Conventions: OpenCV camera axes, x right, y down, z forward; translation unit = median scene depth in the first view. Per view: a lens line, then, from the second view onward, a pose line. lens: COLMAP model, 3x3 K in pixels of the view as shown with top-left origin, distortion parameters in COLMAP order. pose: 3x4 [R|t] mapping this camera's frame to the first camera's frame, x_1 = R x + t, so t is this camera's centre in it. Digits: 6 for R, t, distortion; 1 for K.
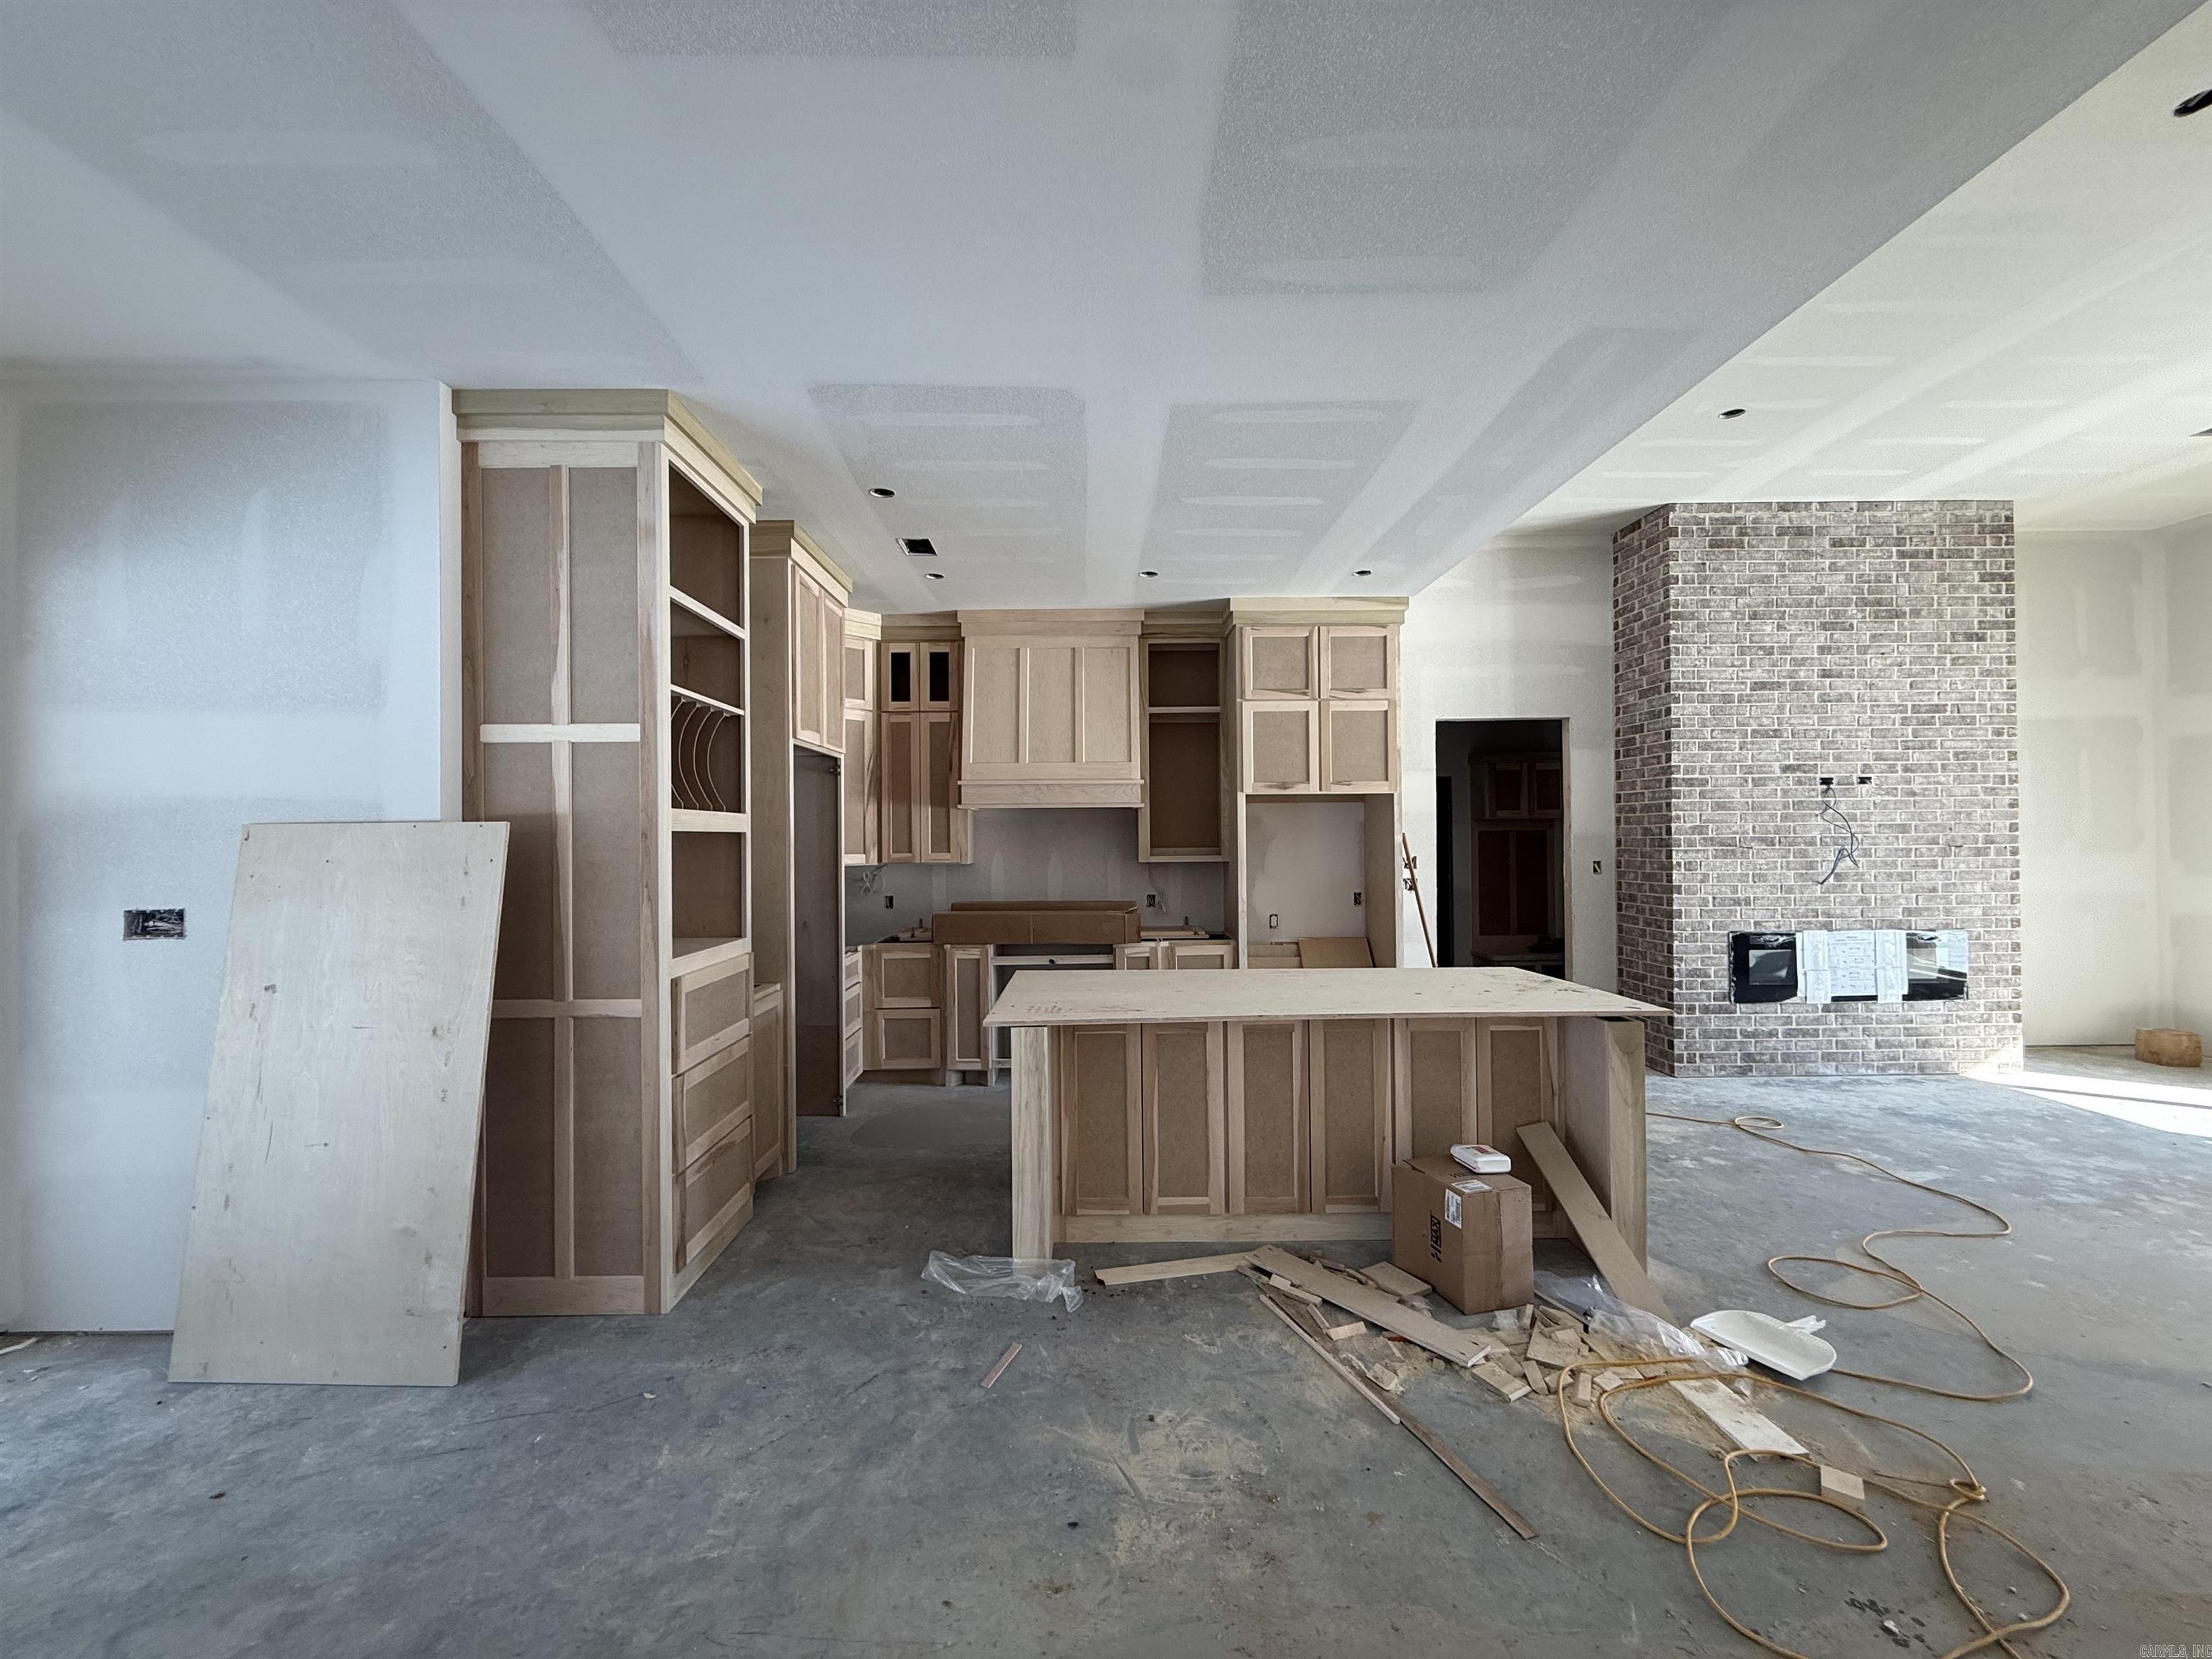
lens RADIAL K [[882.4, 0, 1097.3], [0, 882.4, 833.3], [0, 0, 1]] dist [0.002434, -0.000414]
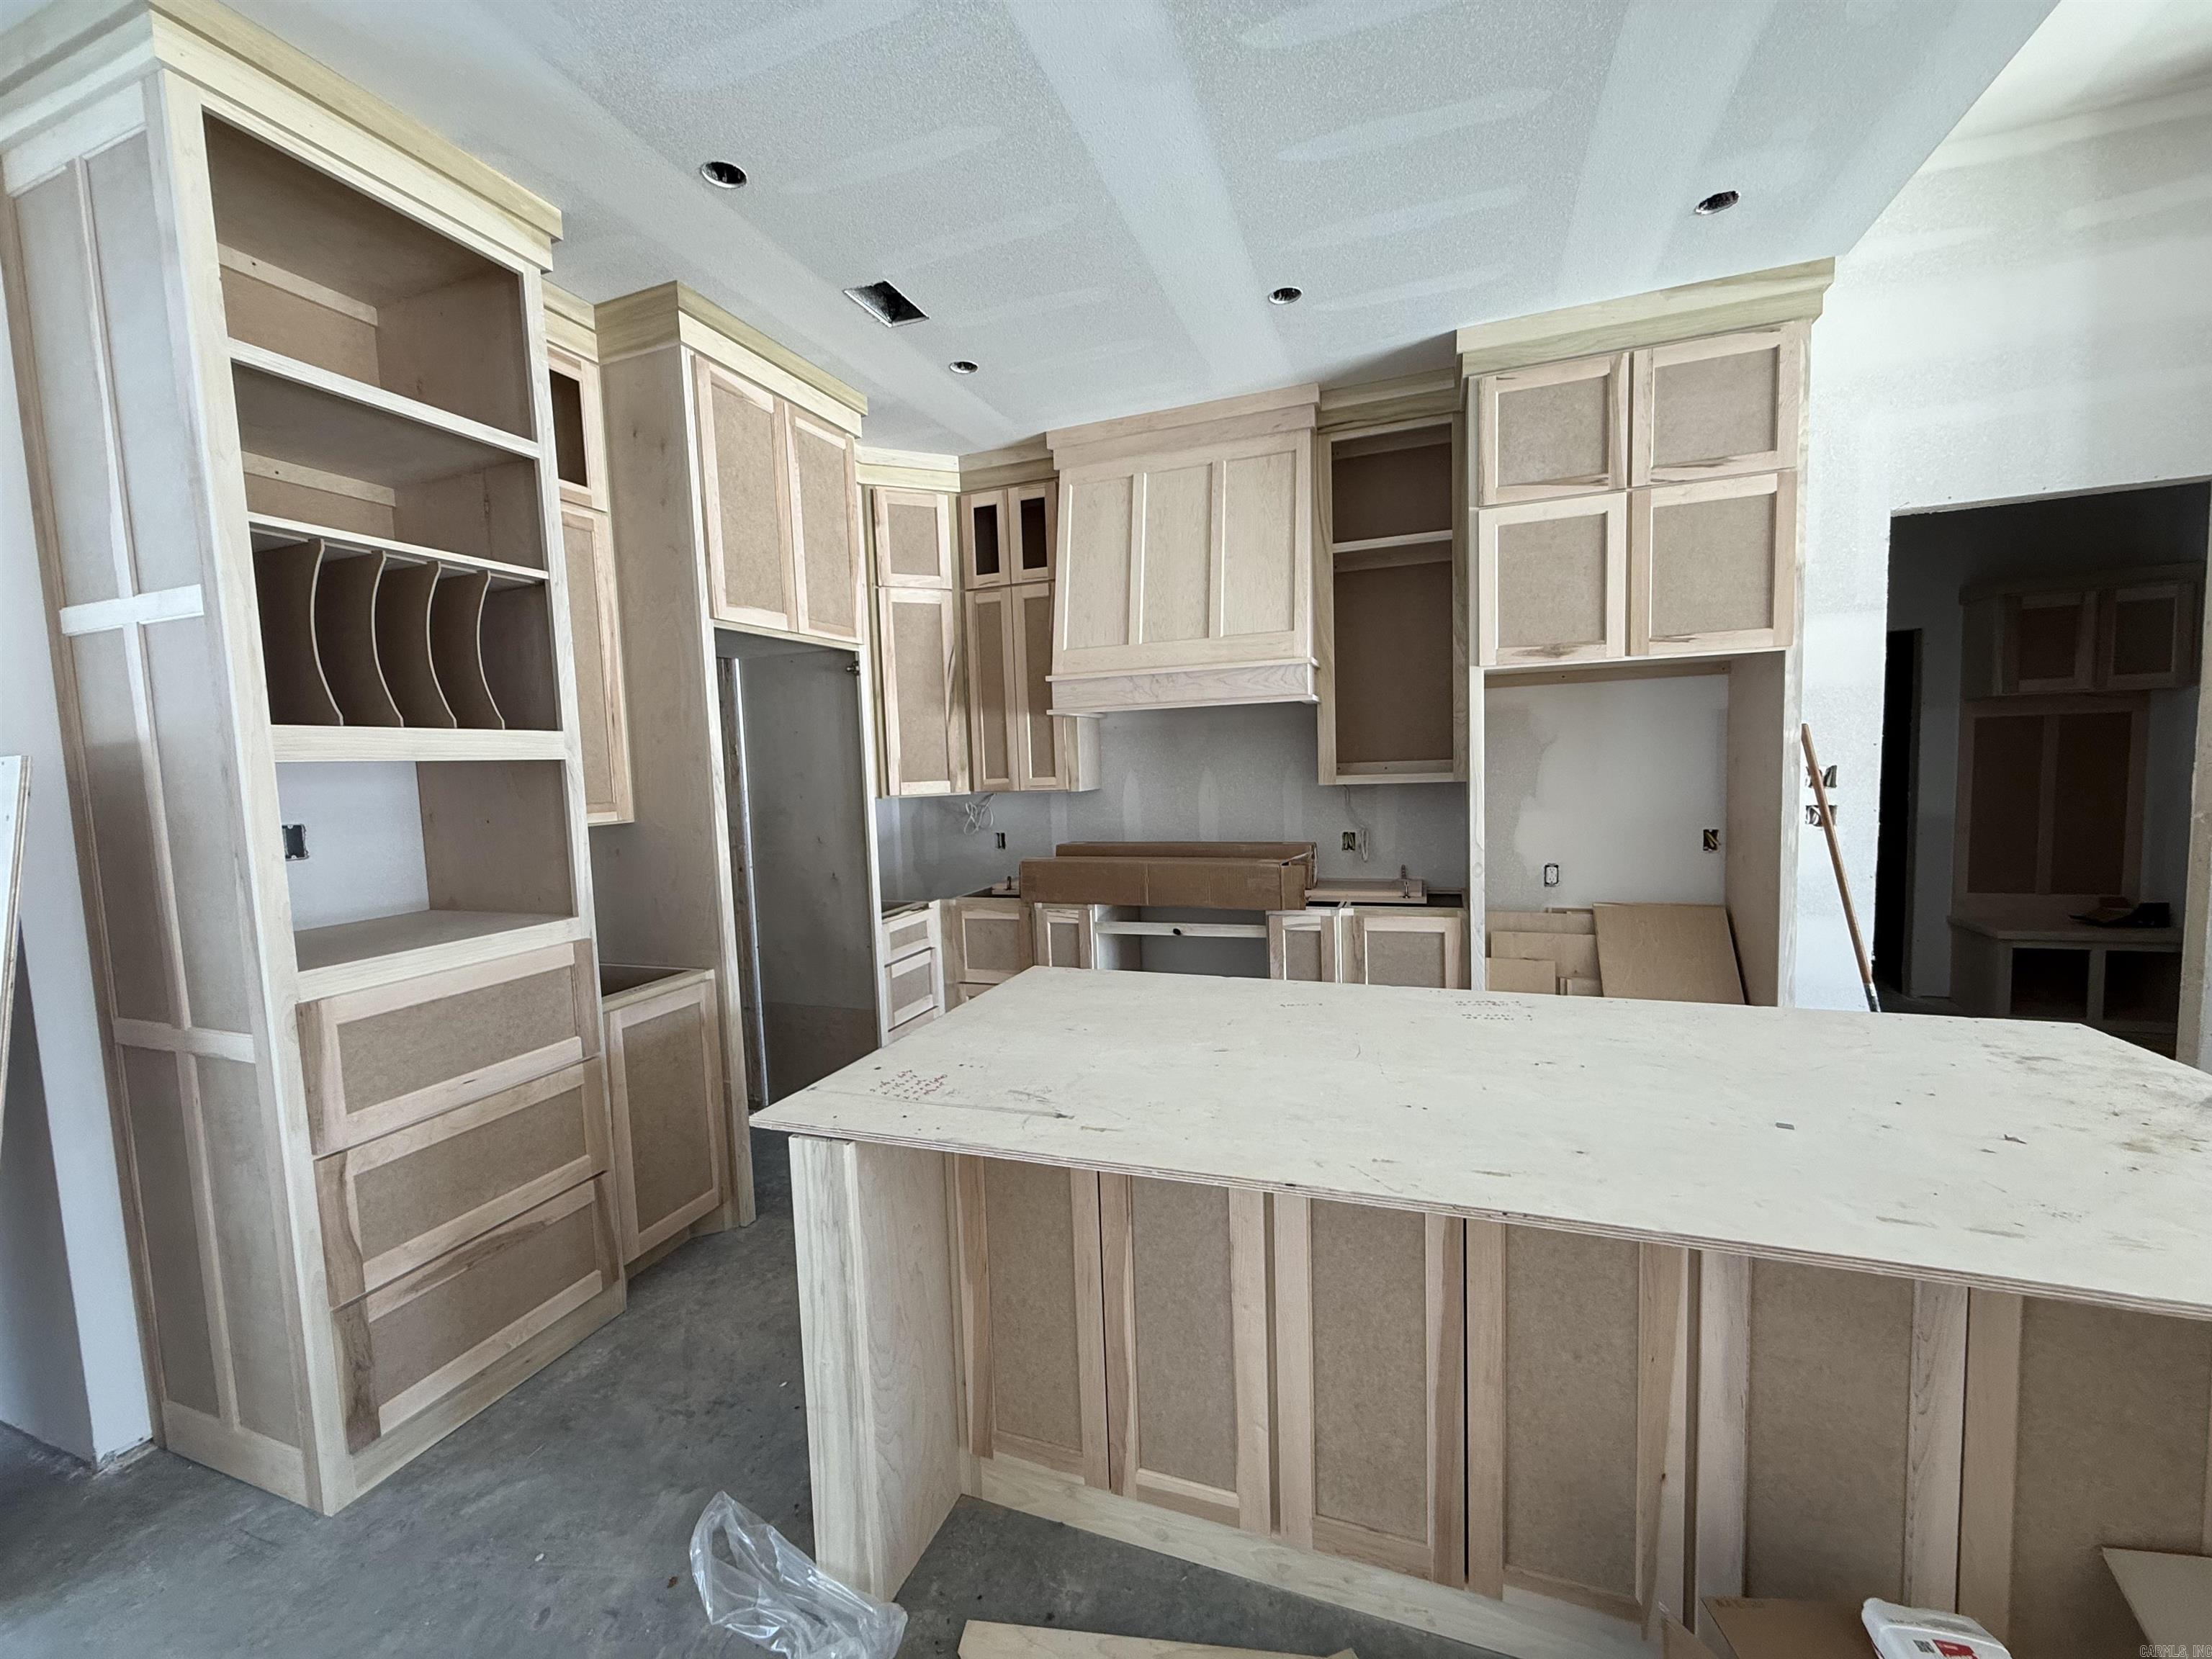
lens RADIAL K [[882.4, 0, 1100.2], [0, 882.4, 832.9], [0, 0, 1]] dist [0.002434, -0.000414]
pose [[0.934397, 0.003003, -0.356220, 0.137188], [0.030897, 0.995513, 0.089438, 0.004411], [0.354890, -0.094576, 0.930112, 0.337536]]
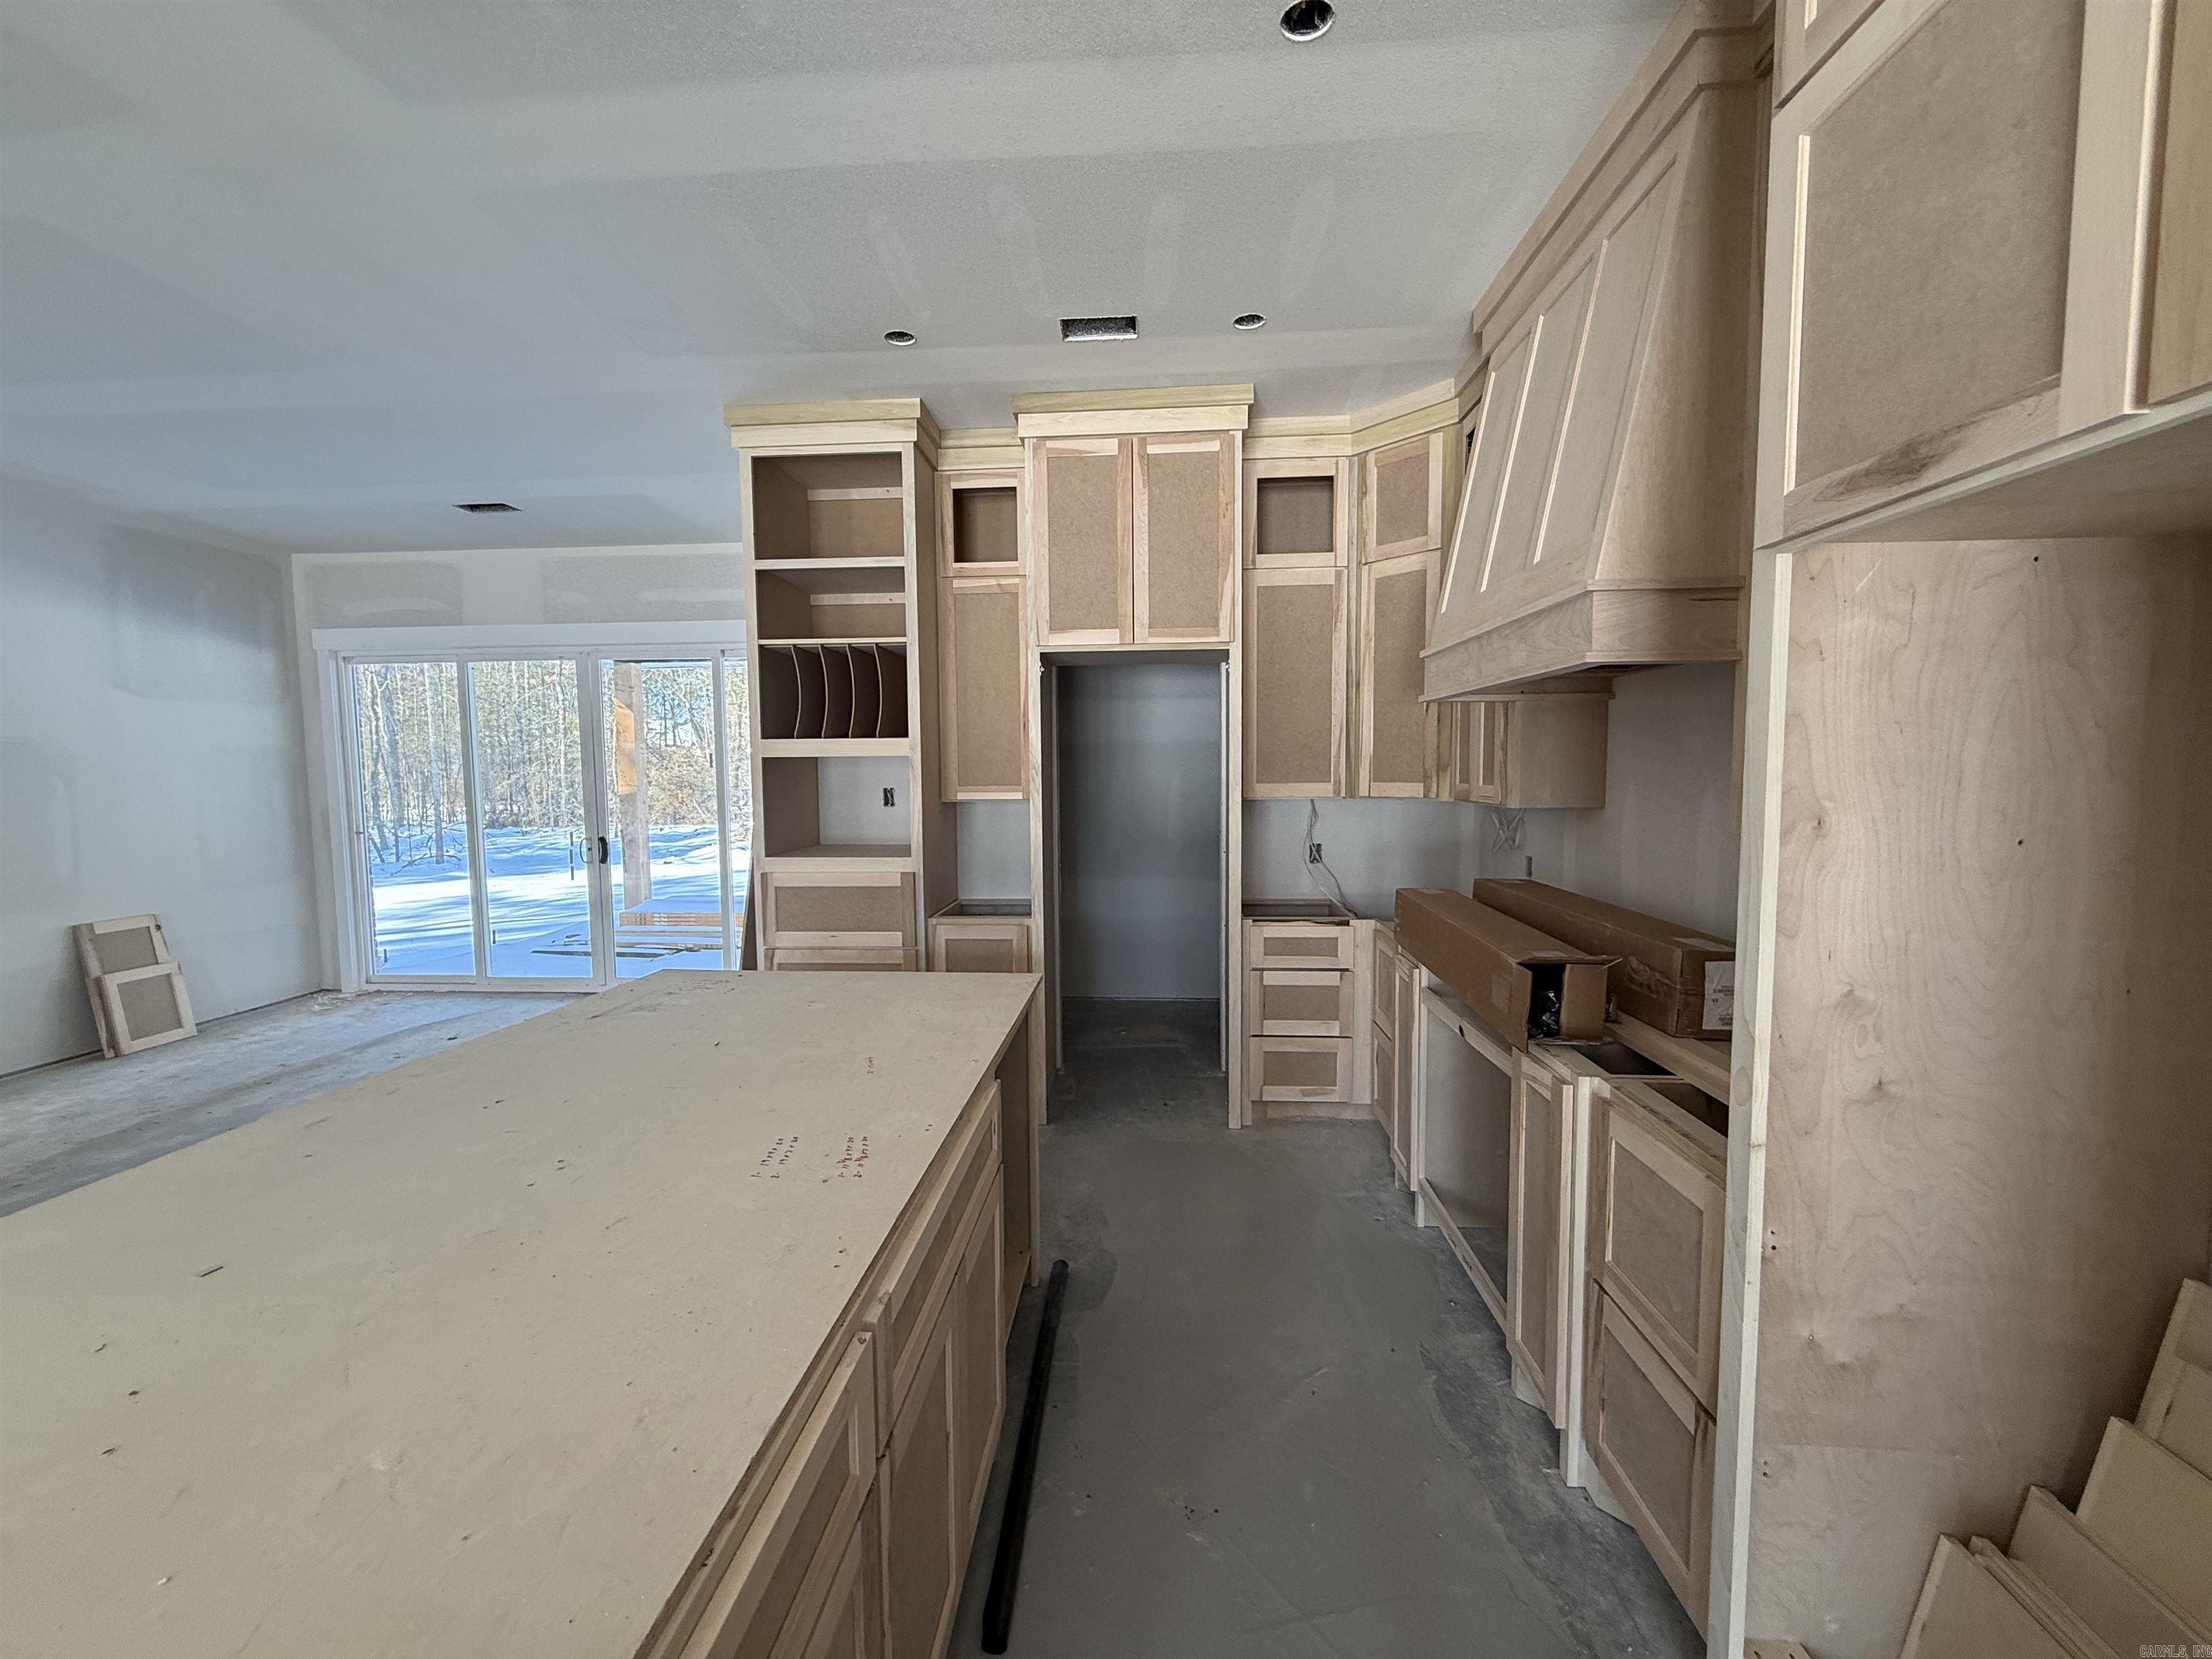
lens RADIAL K [[882.4, 0, 1094.6], [0, 882.4, 828.3], [0, 0, 1]] dist [0.002434, -0.000414]
pose [[-0.074980, 0.075919, -0.994291, 0.400793], [0.013054, 0.997087, 0.075148, 0.005658], [0.997100, -0.007345, -0.075752, 0.838307]]
